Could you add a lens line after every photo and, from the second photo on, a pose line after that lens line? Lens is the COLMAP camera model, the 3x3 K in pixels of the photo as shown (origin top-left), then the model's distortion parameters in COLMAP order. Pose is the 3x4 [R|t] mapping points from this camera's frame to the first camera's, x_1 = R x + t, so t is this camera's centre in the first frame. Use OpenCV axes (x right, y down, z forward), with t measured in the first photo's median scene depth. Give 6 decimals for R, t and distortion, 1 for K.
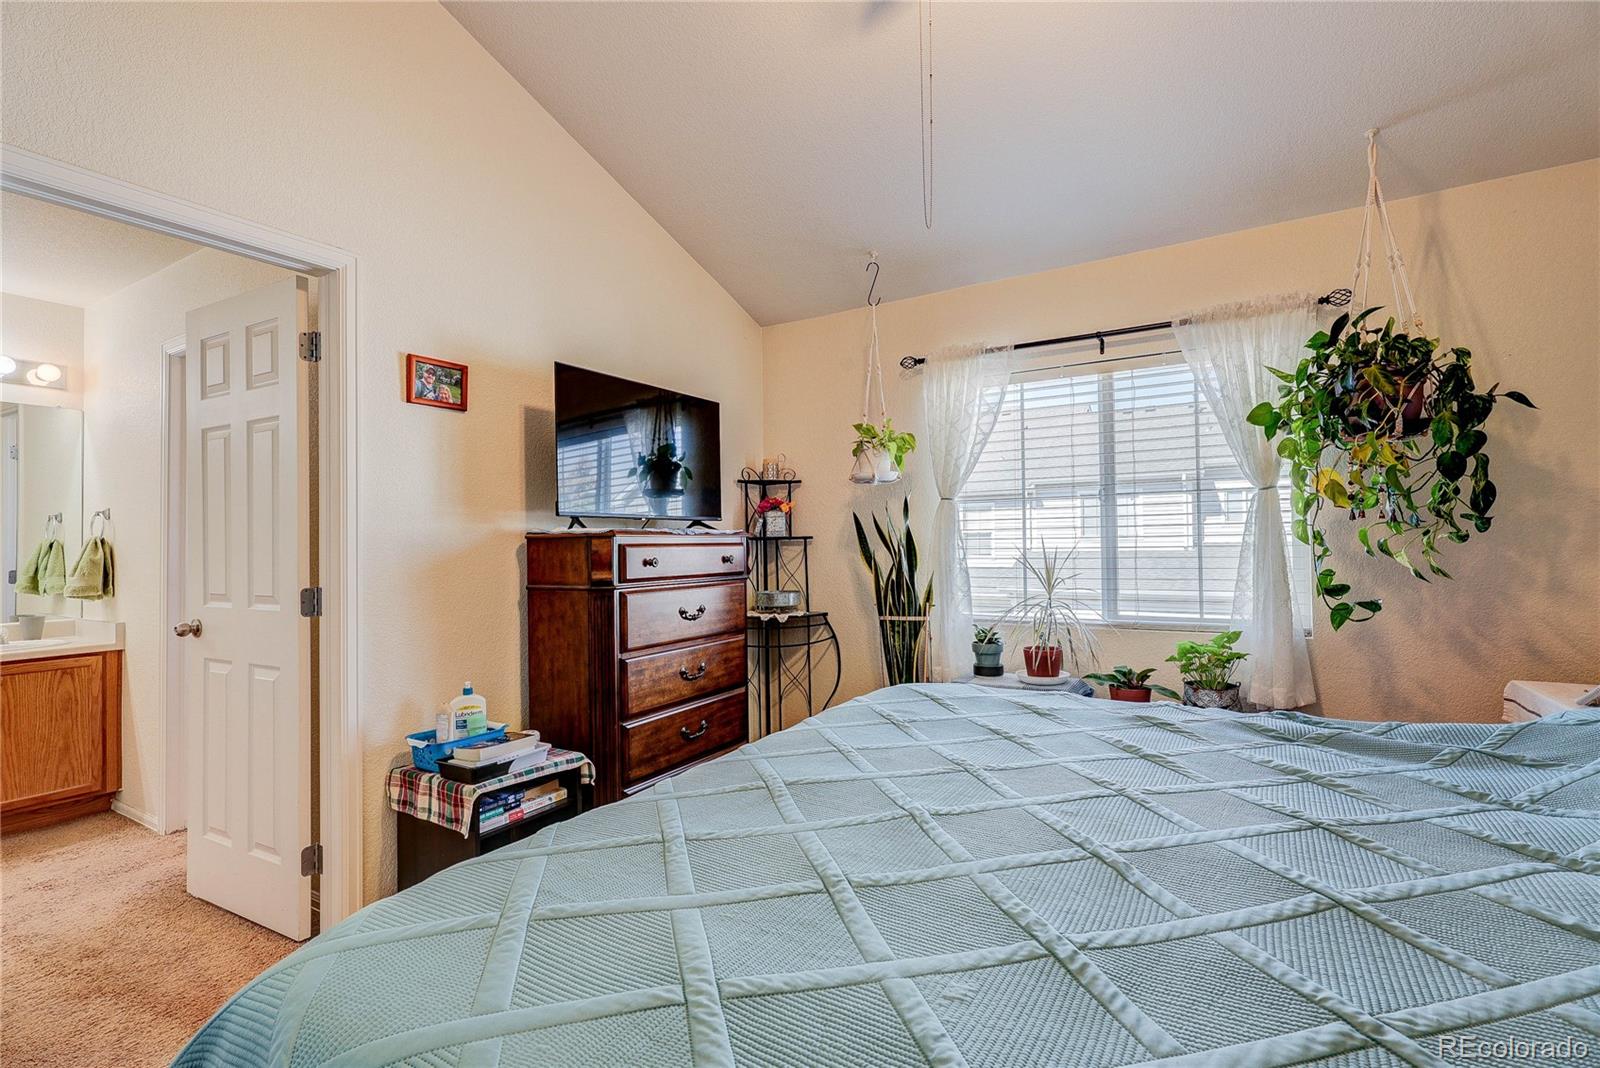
lens RADIAL K [[756.5, 0, 788.3], [0, 756.5, 537.6], [0, 0, 1]] dist [-0.003873, 0.000052]
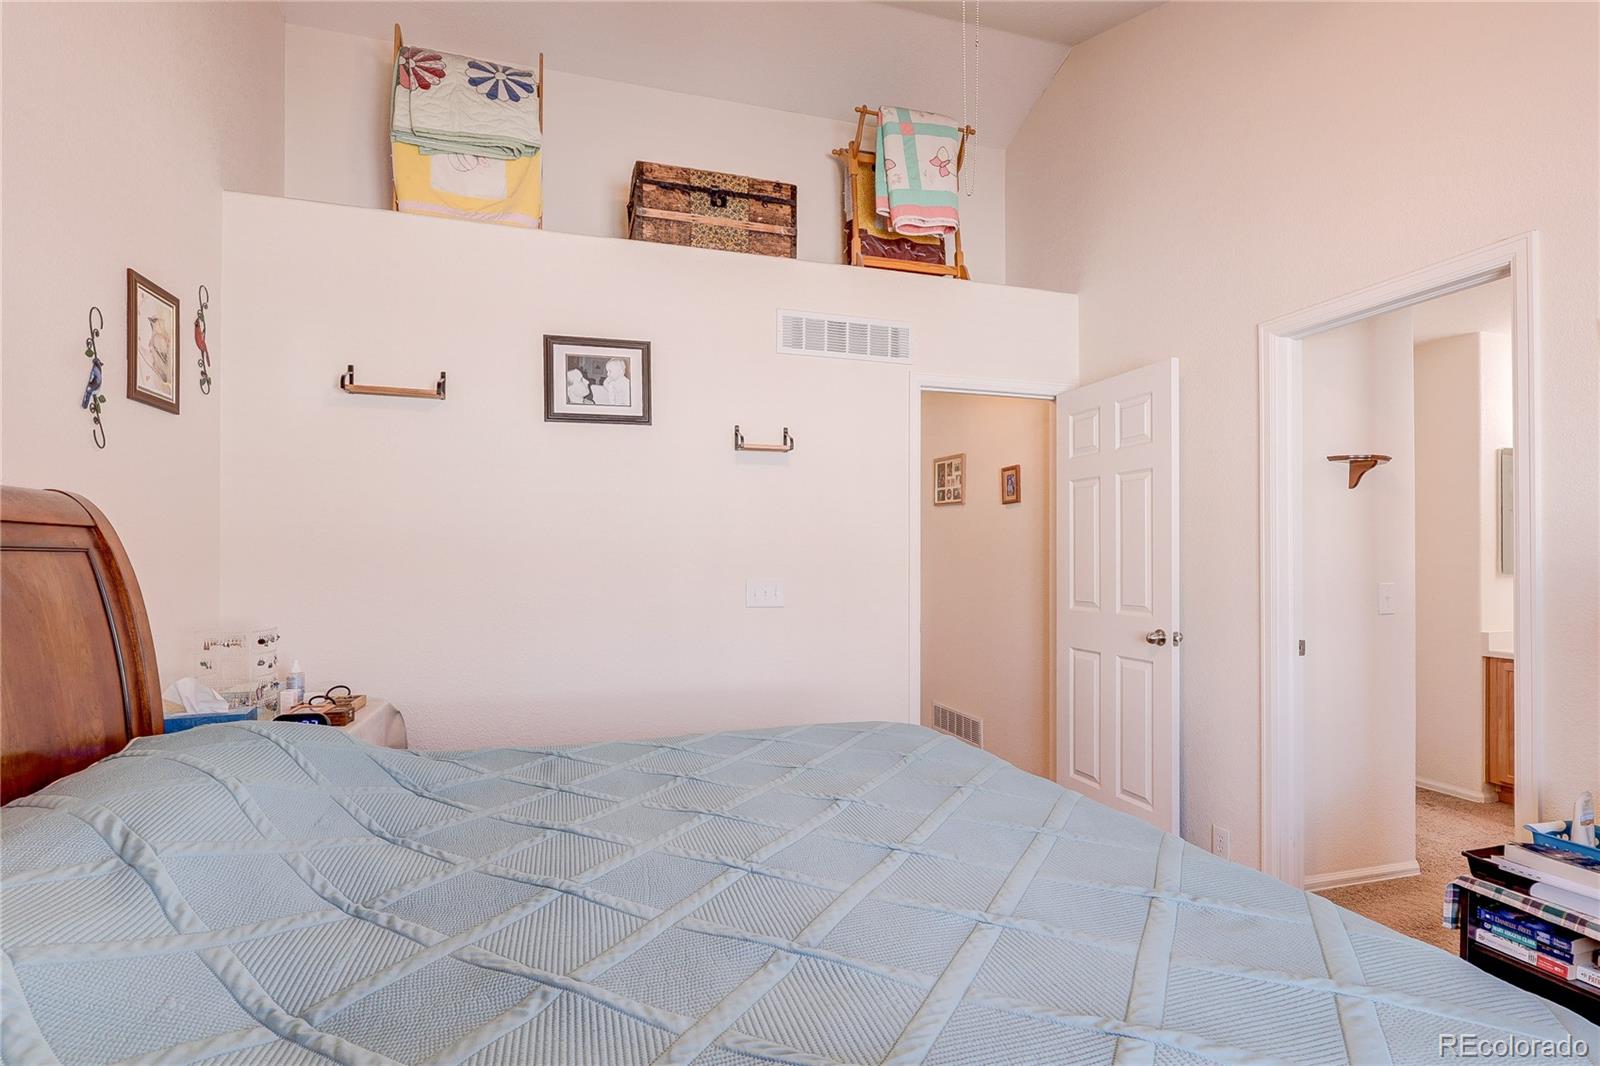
lens RADIAL K [[756.5, 0, 795.2], [0, 756.5, 549.9], [0, 0, 1]] dist [-0.003873, 0.000052]
pose [[-0.675171, -0.000038, -0.737662, 0.622382], [0.016802, 0.999740, -0.015429, -0.013978], [0.737470, -0.022811, -0.674994, 0.978723]]
